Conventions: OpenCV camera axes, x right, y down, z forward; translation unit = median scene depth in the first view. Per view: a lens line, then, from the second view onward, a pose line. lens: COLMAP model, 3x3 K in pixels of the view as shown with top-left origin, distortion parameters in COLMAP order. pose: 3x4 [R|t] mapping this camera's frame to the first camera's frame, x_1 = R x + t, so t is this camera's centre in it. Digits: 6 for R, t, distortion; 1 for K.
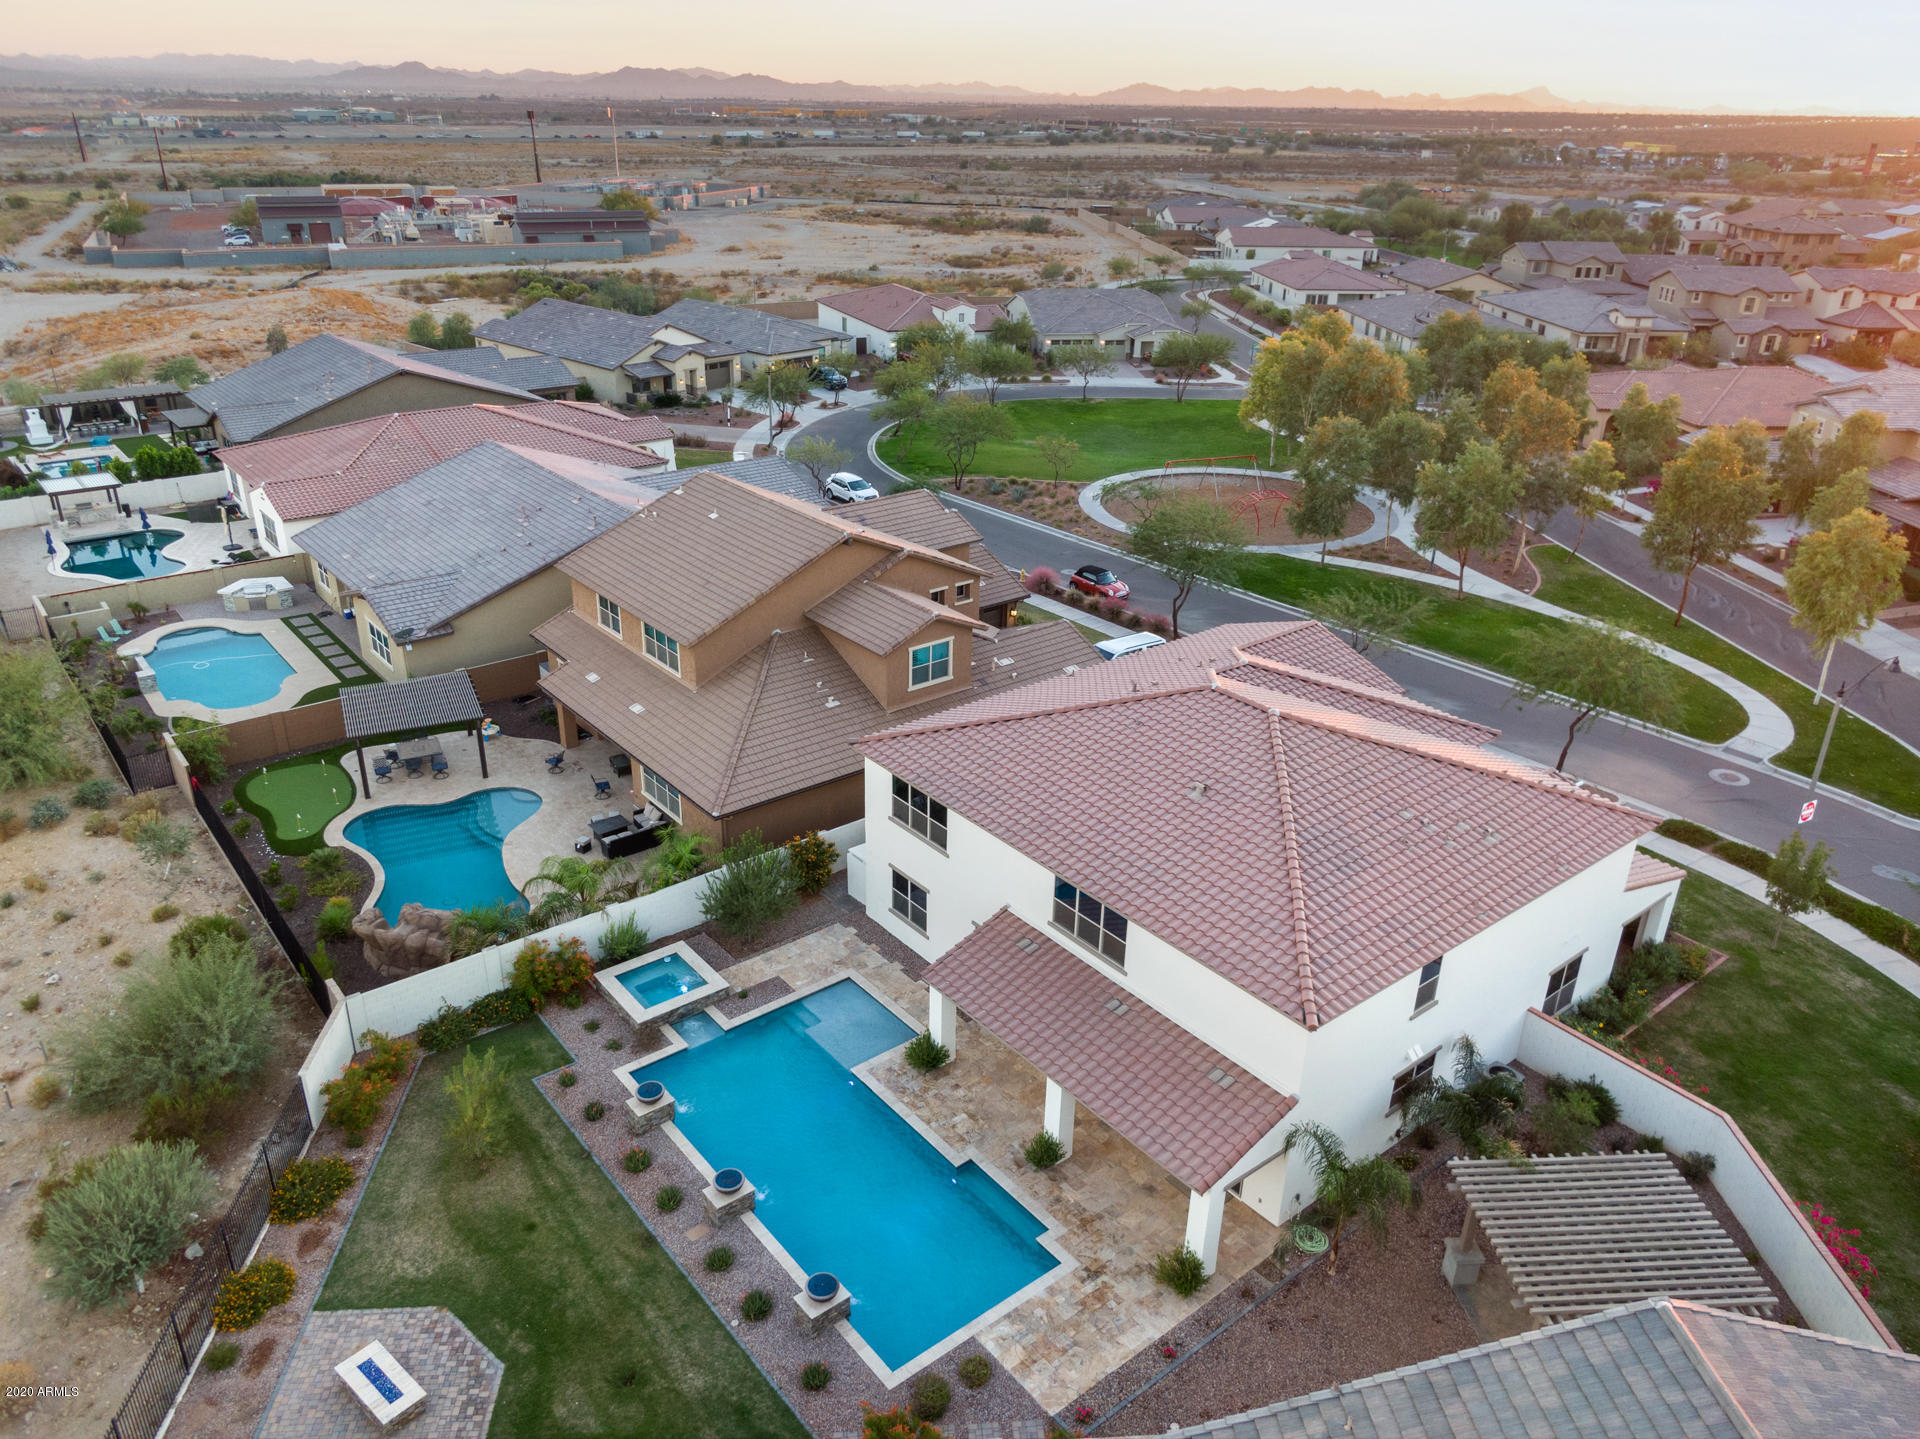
lens RADIAL K [[1348.0, 0, 925.5], [0, 1348.0, 718.2], [0, 0, 1]] dist [0.002474, -0.030724]
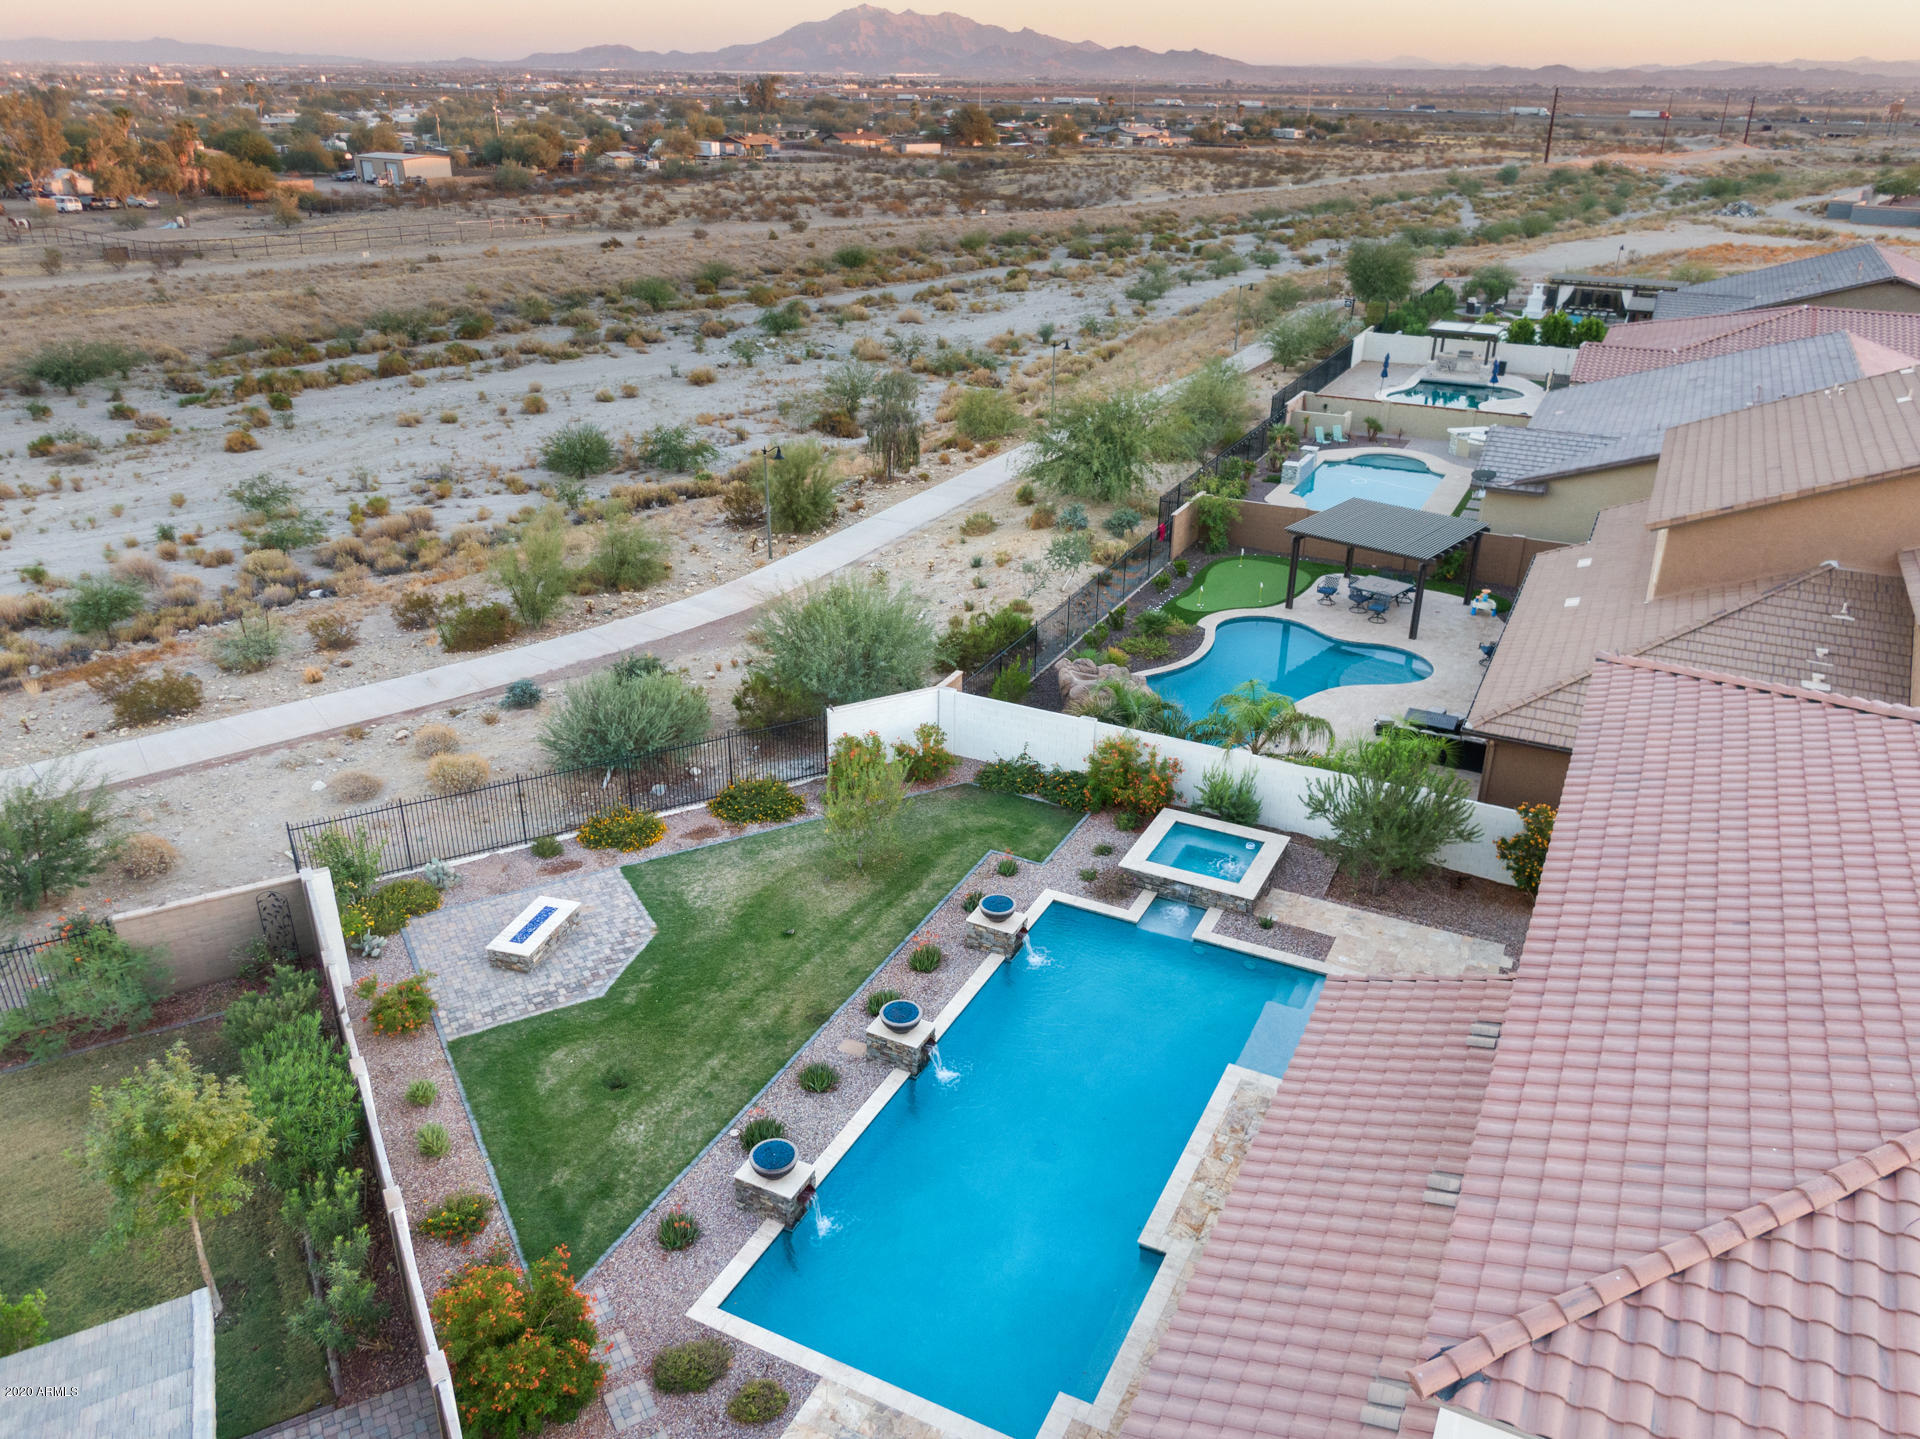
lens RADIAL K [[1391.2, 0, 960.0], [0, 1391.2, 719.5], [0, 0, 1]] dist [-0.001443, -0.003397]
pose [[0.432276, 0.374079, -0.820489, 0.355076], [-0.377653, 0.901356, 0.211981, 0.018860], [0.818850, 0.218226, 0.530907, 0.481817]]
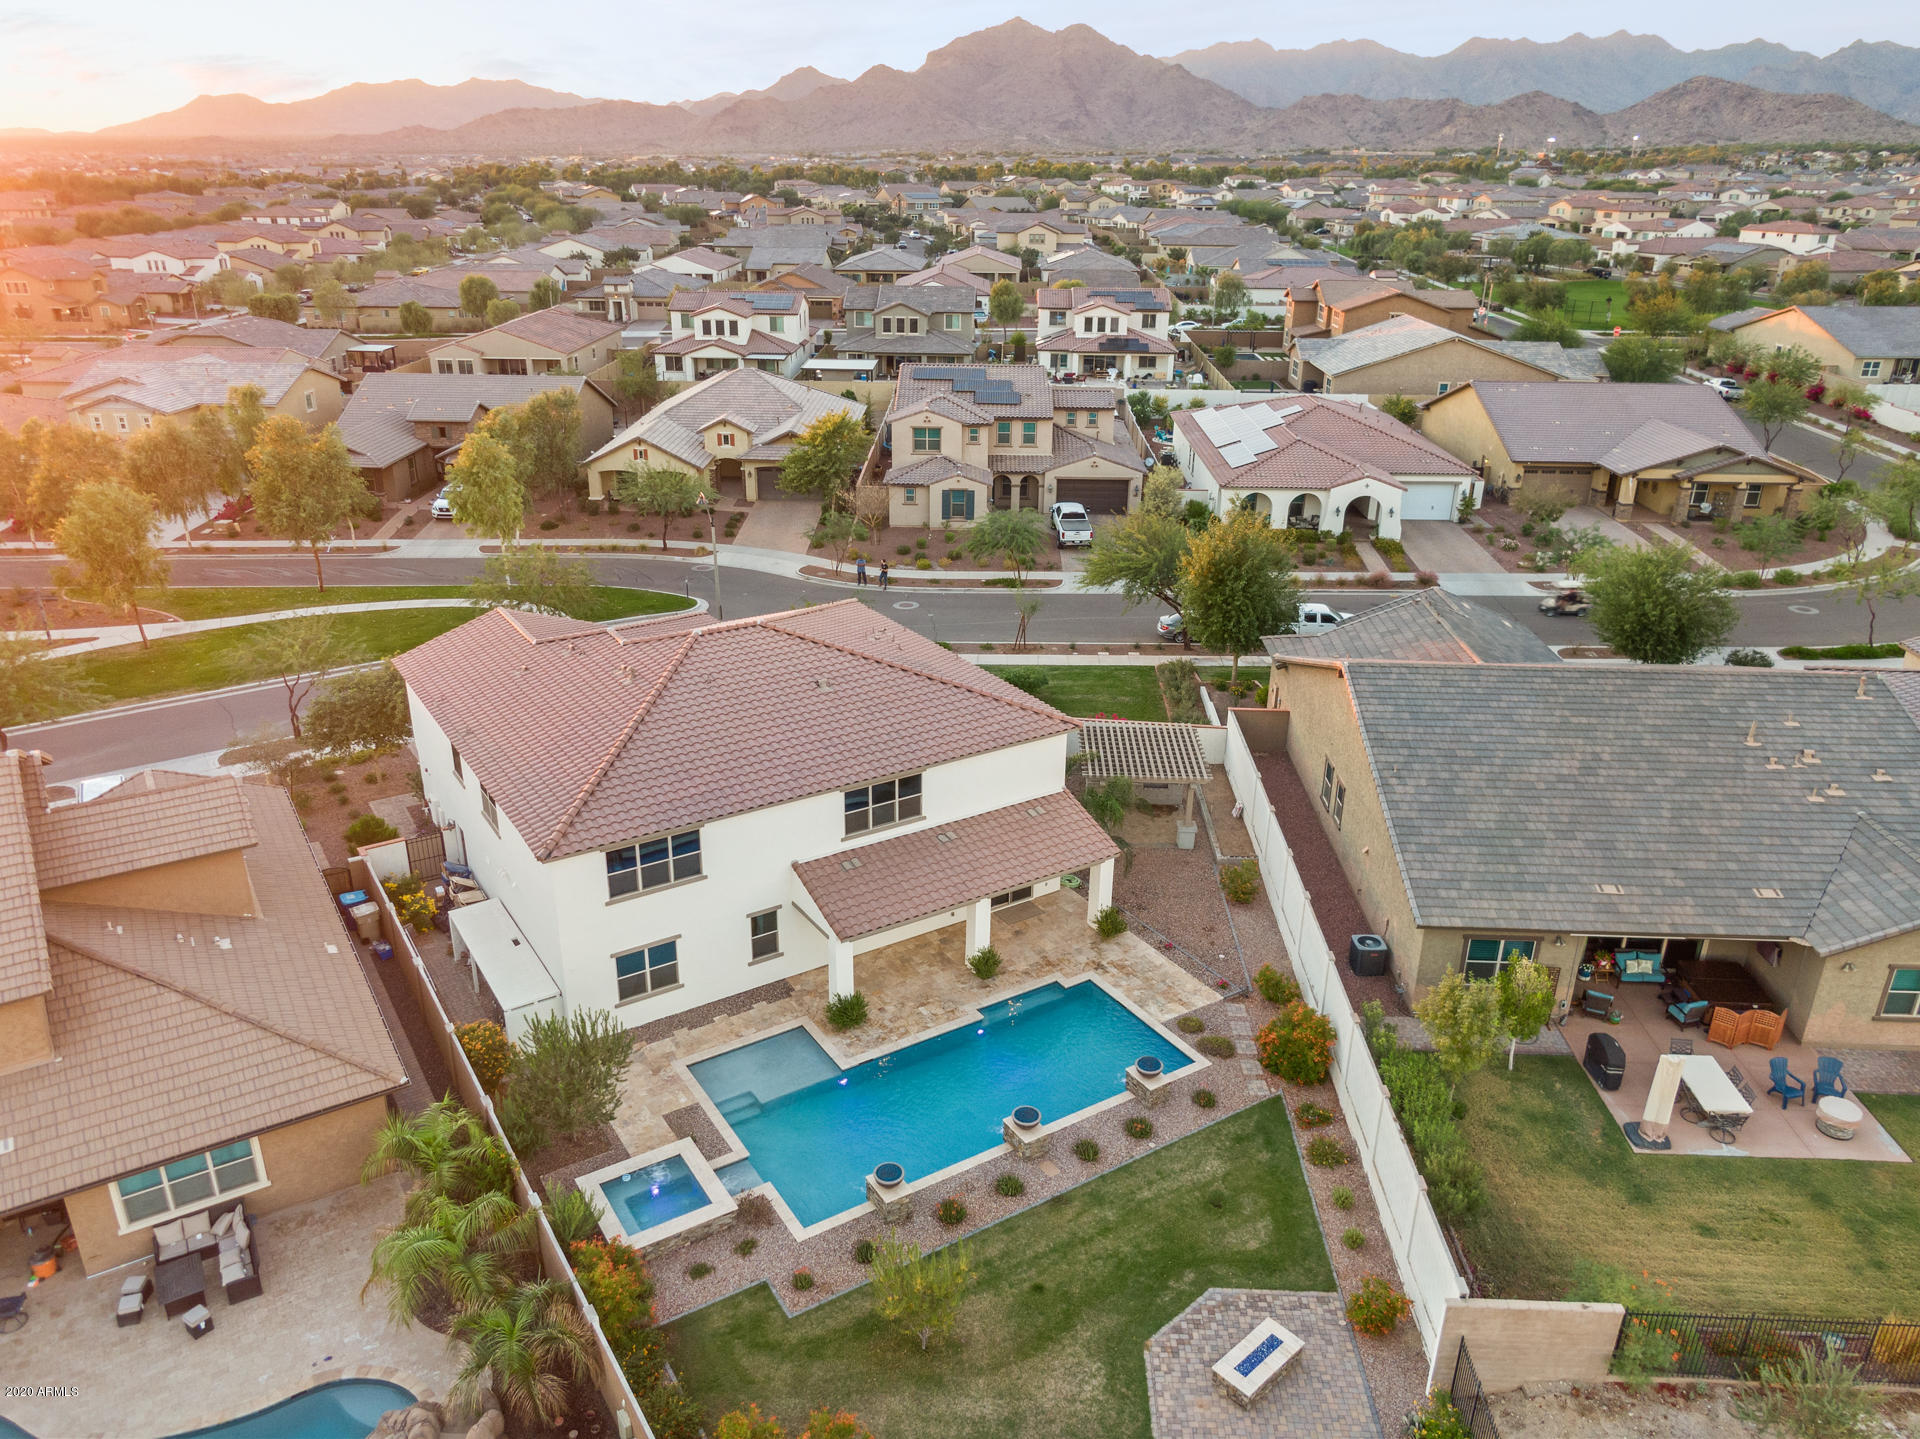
lens RADIAL K [[1391.2, 0, 960.0], [0, 1391.2, 719.5], [0, 0, 1]] dist [-0.001443, -0.003397]
pose [[0.093285, -0.389905, 0.916118, -0.849976], [0.406052, 0.855031, 0.322559, -0.246857], [-0.909076, 0.341902, 0.238083, 0.557505]]
